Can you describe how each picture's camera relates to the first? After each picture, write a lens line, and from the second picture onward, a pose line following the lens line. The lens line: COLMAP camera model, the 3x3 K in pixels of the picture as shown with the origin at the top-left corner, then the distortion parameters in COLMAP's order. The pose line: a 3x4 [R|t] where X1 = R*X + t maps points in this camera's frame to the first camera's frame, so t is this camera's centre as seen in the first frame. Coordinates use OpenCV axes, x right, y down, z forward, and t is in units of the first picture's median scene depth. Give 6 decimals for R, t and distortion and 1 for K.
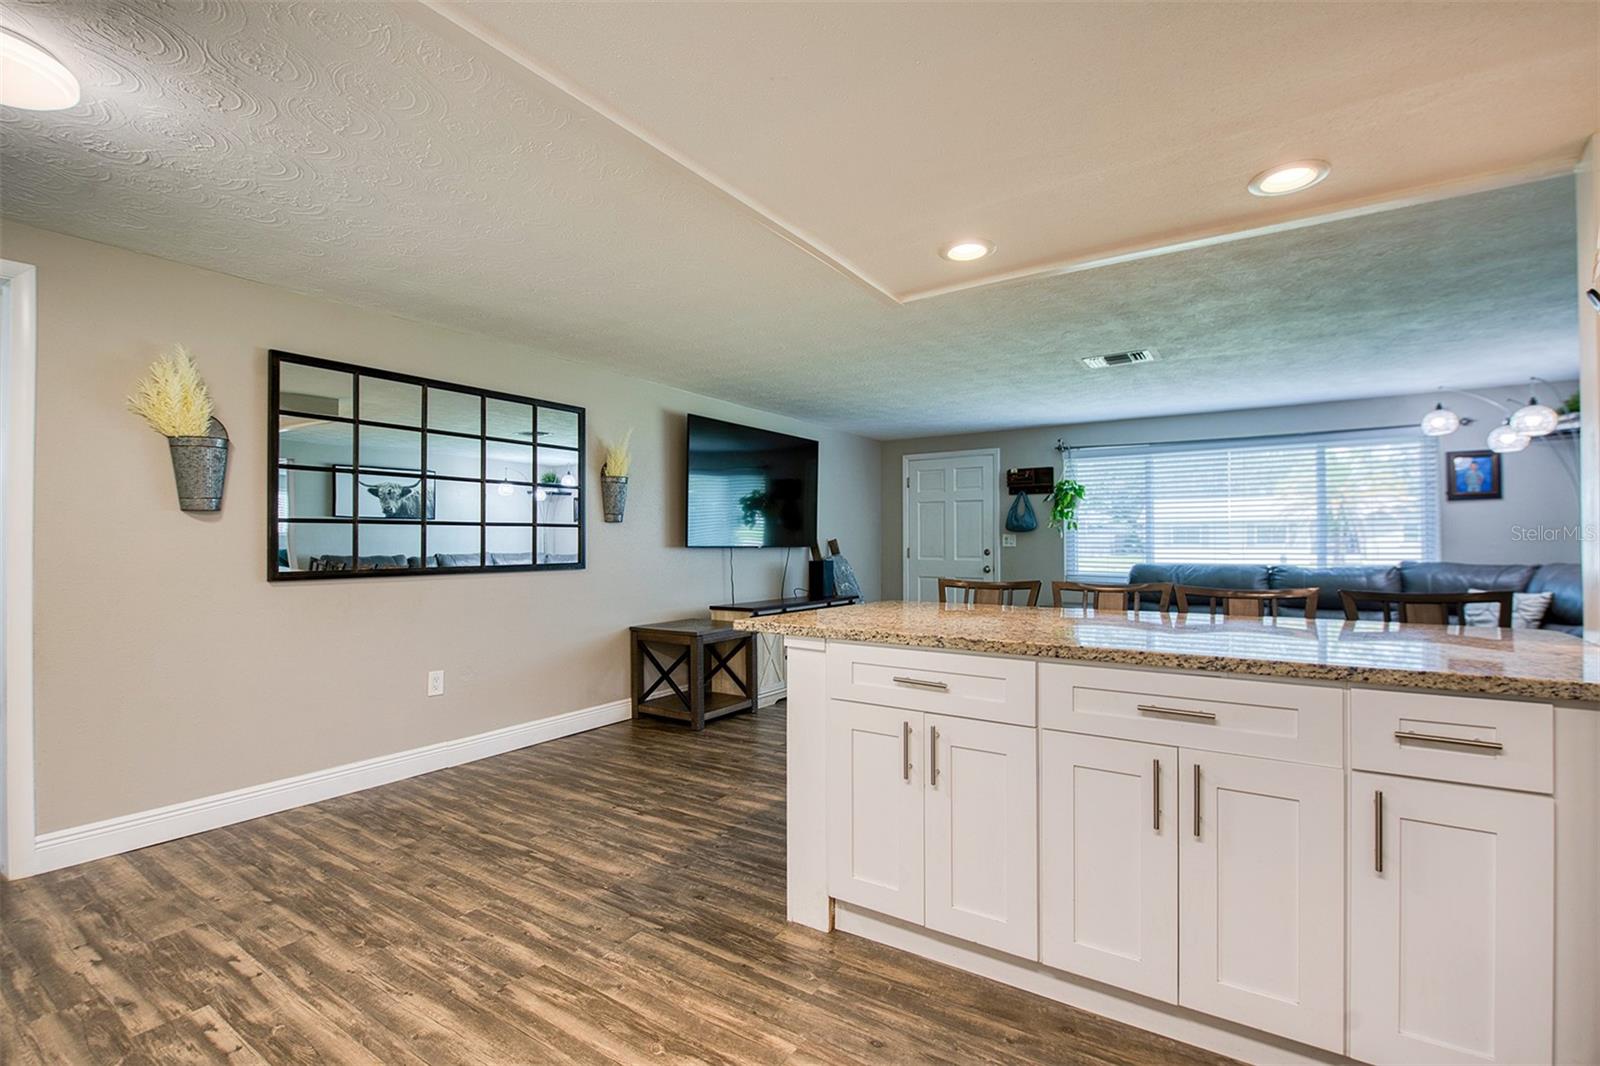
lens RADIAL K [[744.1, 0, 804.1], [0, 744.1, 504.1], [0, 0, 1]] dist [0.000924, -0.001009]
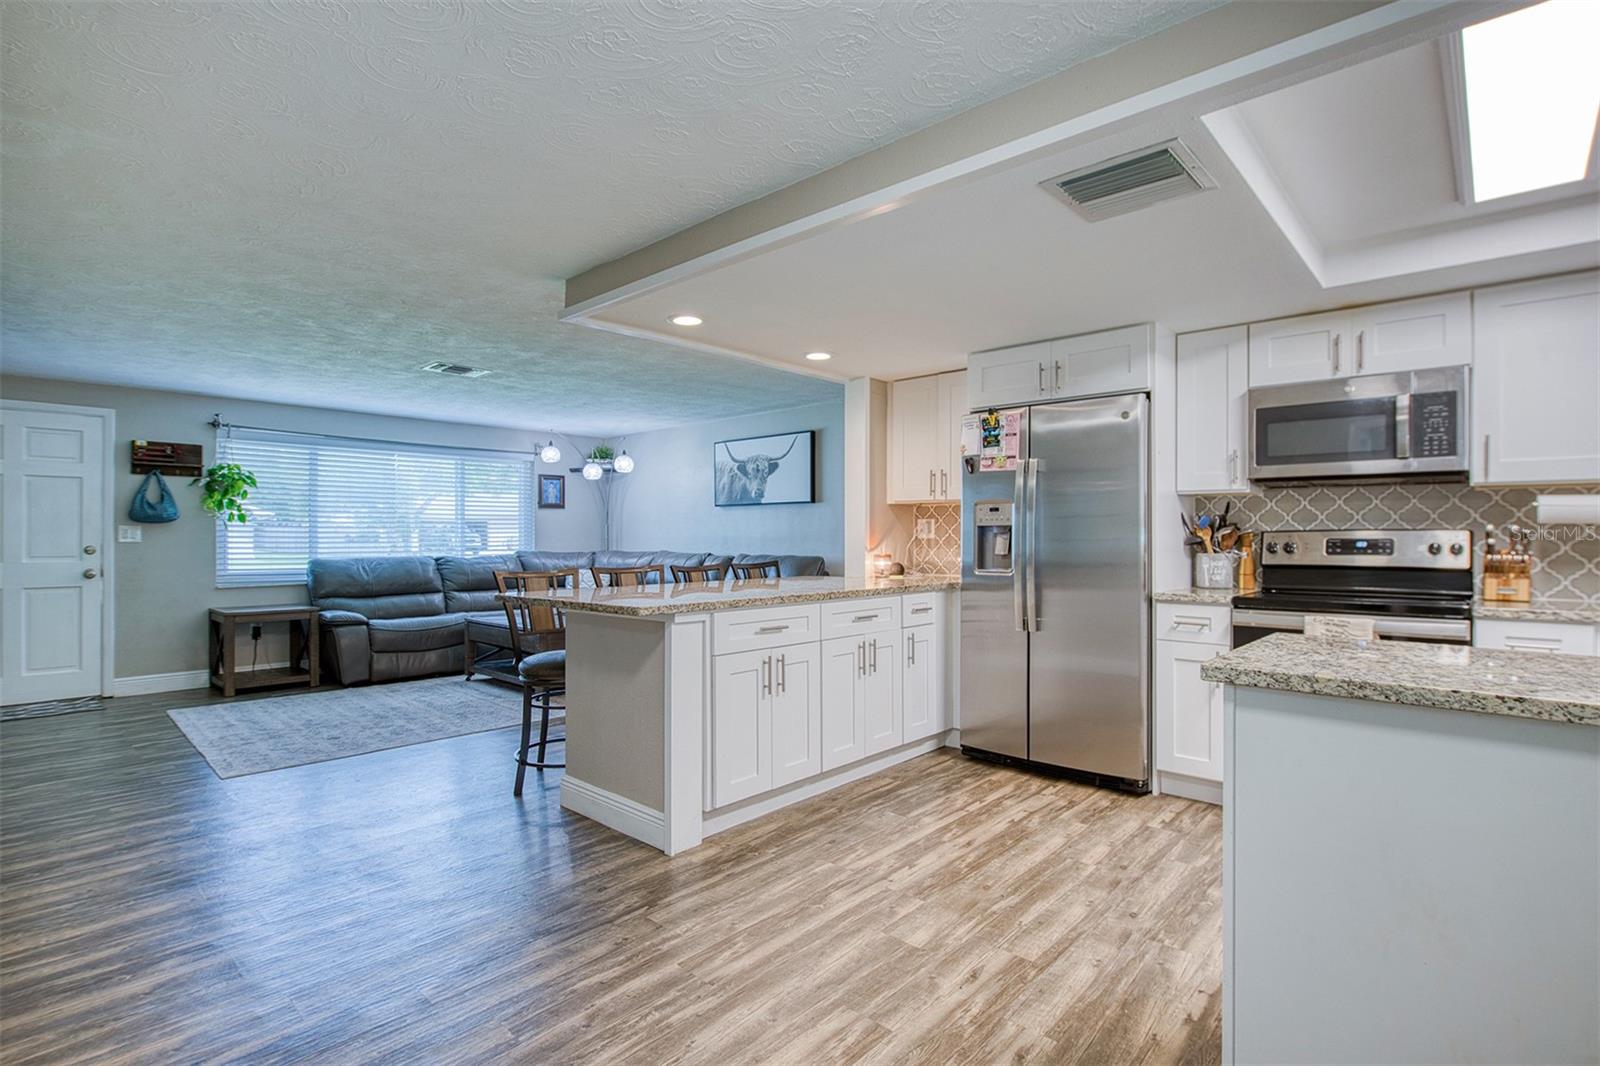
lens RADIAL K [[772.8, 0, 802.4], [0, 772.8, 531.0], [0, 0, 1]] dist [-0.000409, -0.000486]
pose [[0.137851, 0.011446, 0.990387, -0.755814], [-0.050233, 0.998727, -0.004551, 0.027743], [-0.989178, -0.049122, 0.138251, 0.410931]]
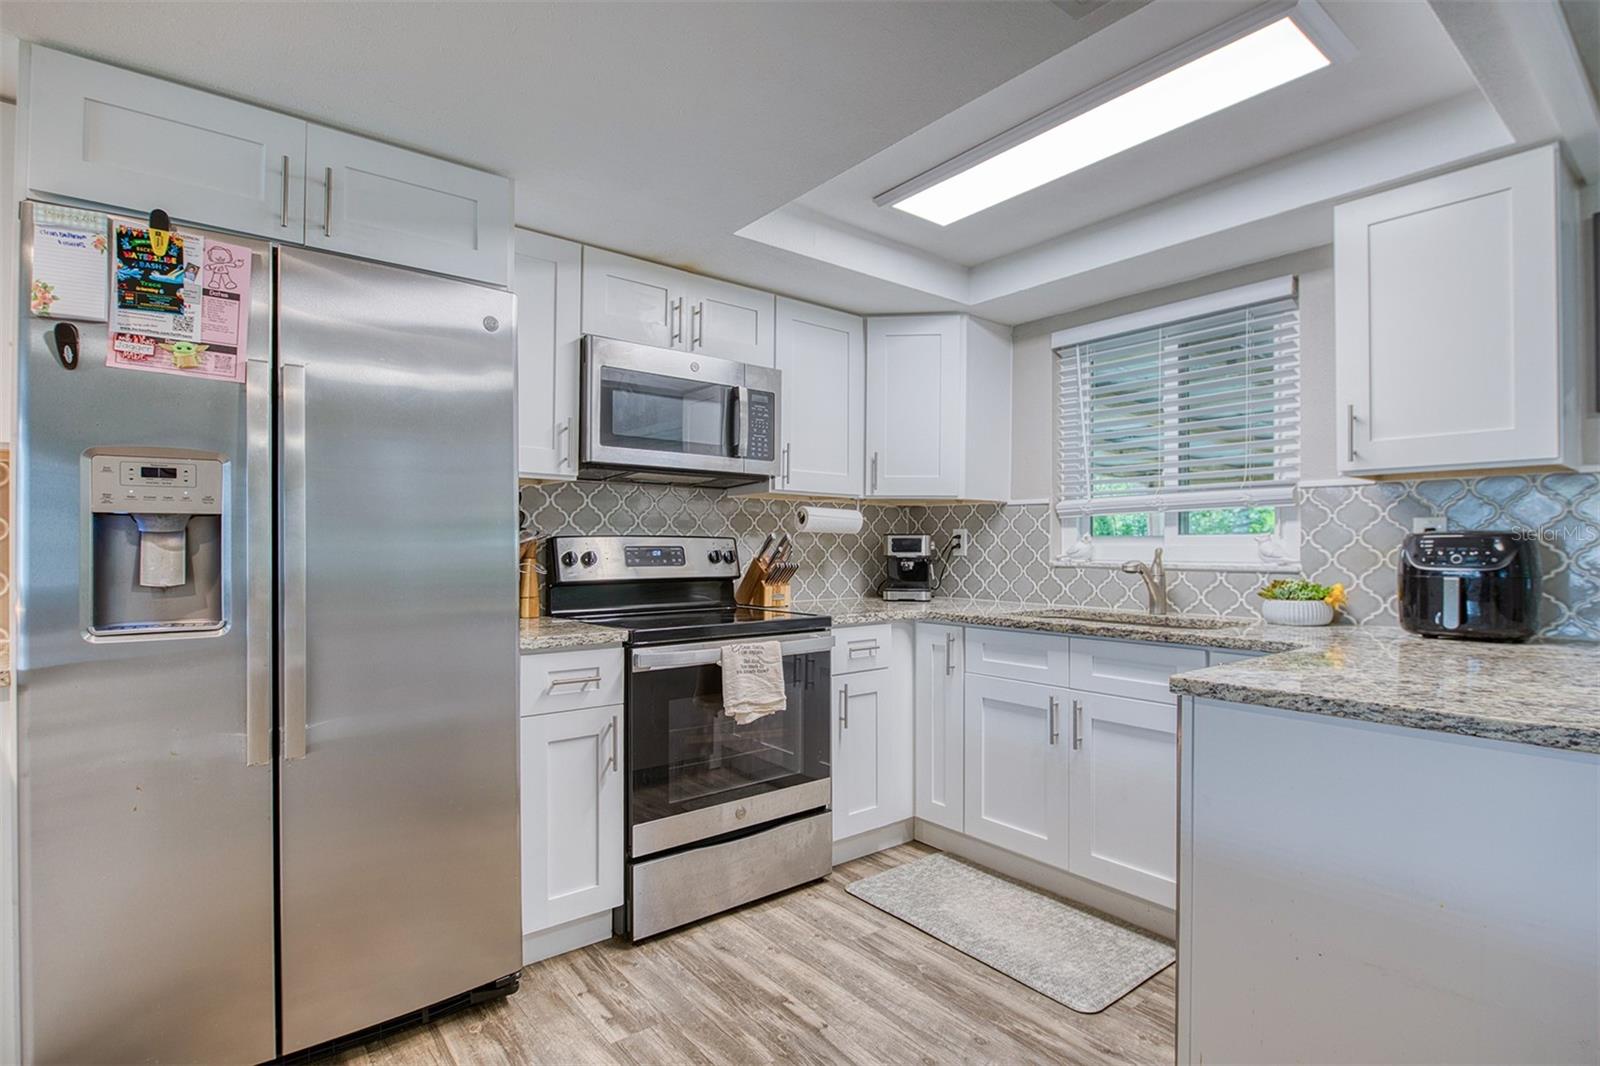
lens RADIAL K [[789.0, 0, 808.4], [0, 789.0, 539.8], [0, 0, 1]] dist [-0.004260, -0.000825]
pose [[-0.954363, 0.004444, 0.298615, -0.125972], [-0.013225, 0.998279, -0.057124, 0.035994], [-0.298355, -0.058466, -0.952662, 0.595770]]
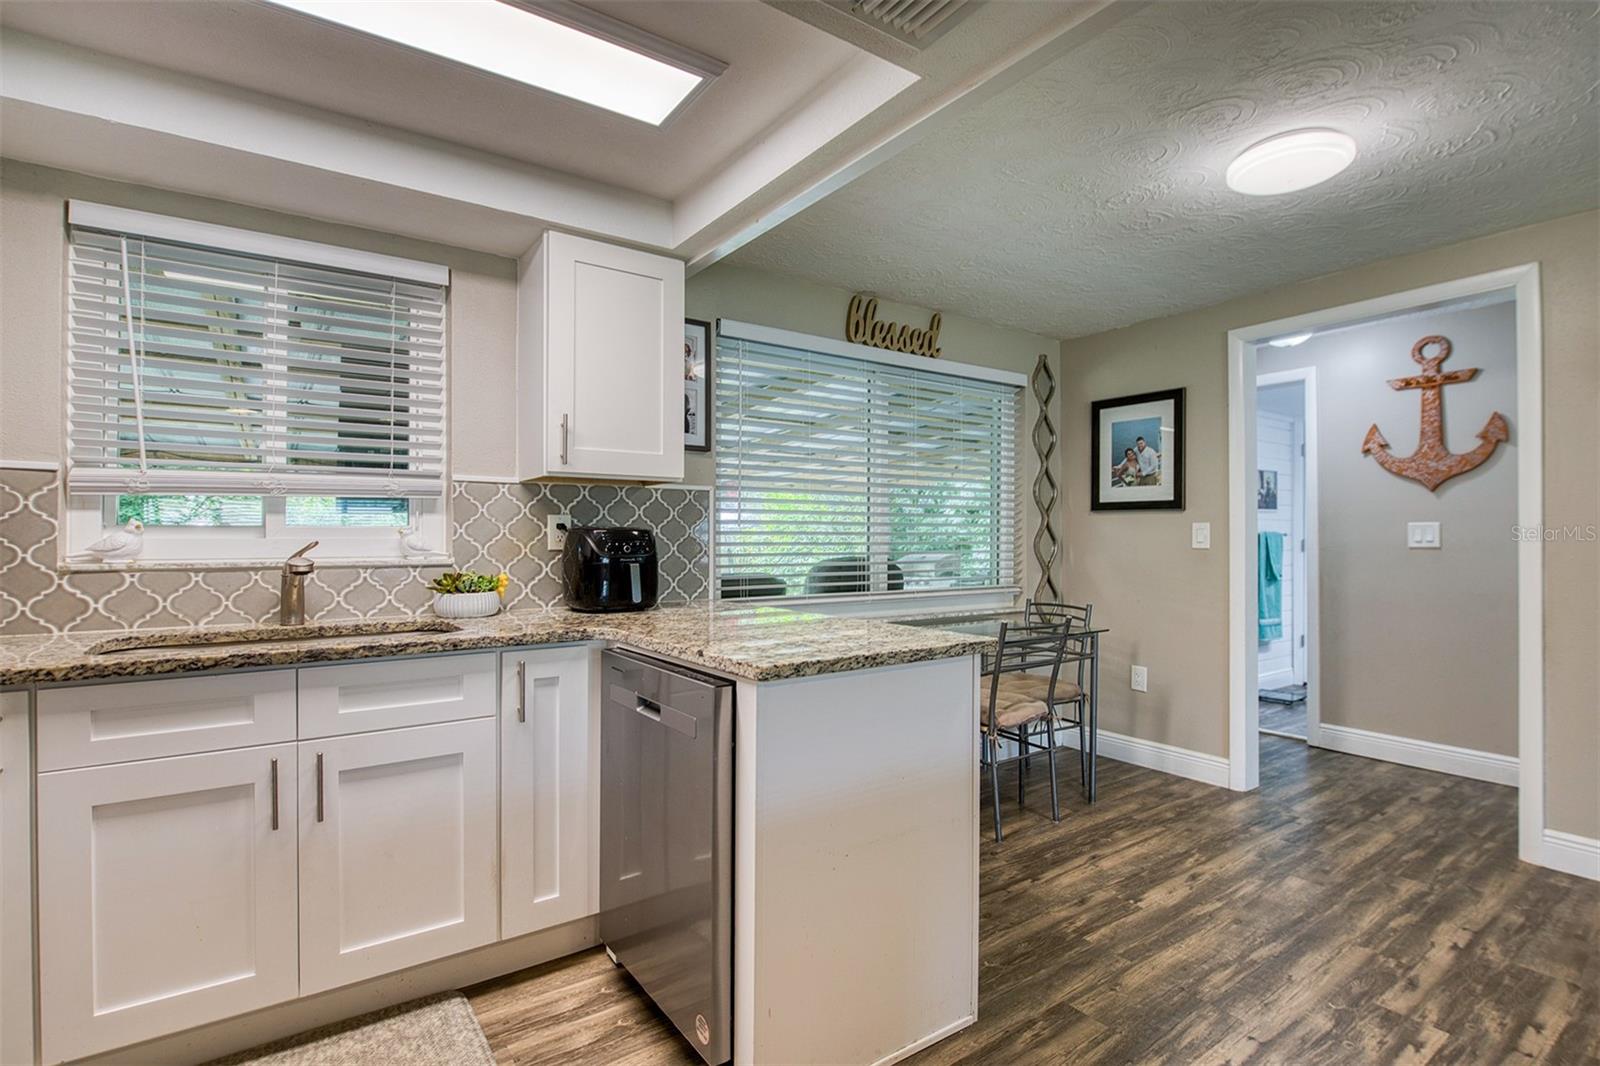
lens RADIAL K [[746.6, 0, 775.9], [0, 746.6, 530.4], [0, 0, 1]] dist [-0.013890, -0.000363]
pose [[-0.372291, -0.006934, -0.928090, 0.179813], [0.048702, 0.998448, -0.026995, 0.020211], [0.926837, -0.055250, -0.371376, 0.311305]]
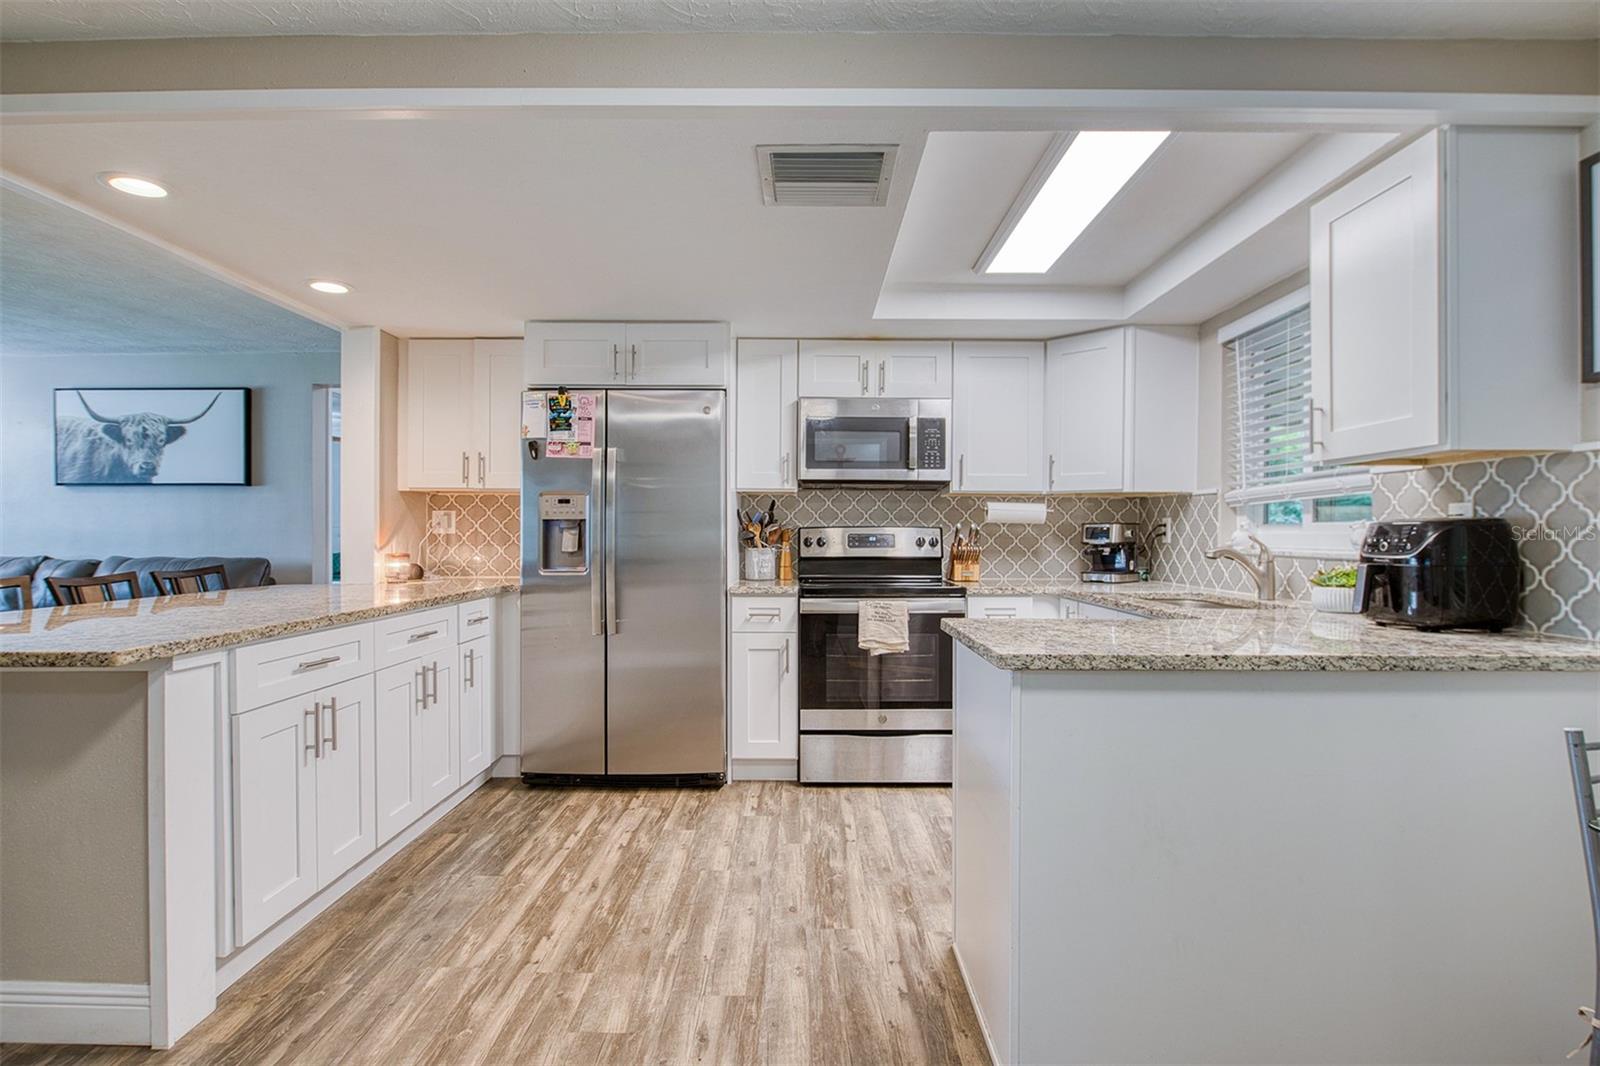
lens RADIAL K [[783.1, 0, 800.0], [0, 783.1, 533.0], [0, 0, 1]] dist [0.002166, -0.008279]
pose [[-0.555387, 0.002833, 0.831587, -0.623200], [-0.040951, 0.998688, -0.030752, 0.036412], [-0.830583, -0.051133, -0.554543, 0.588037]]
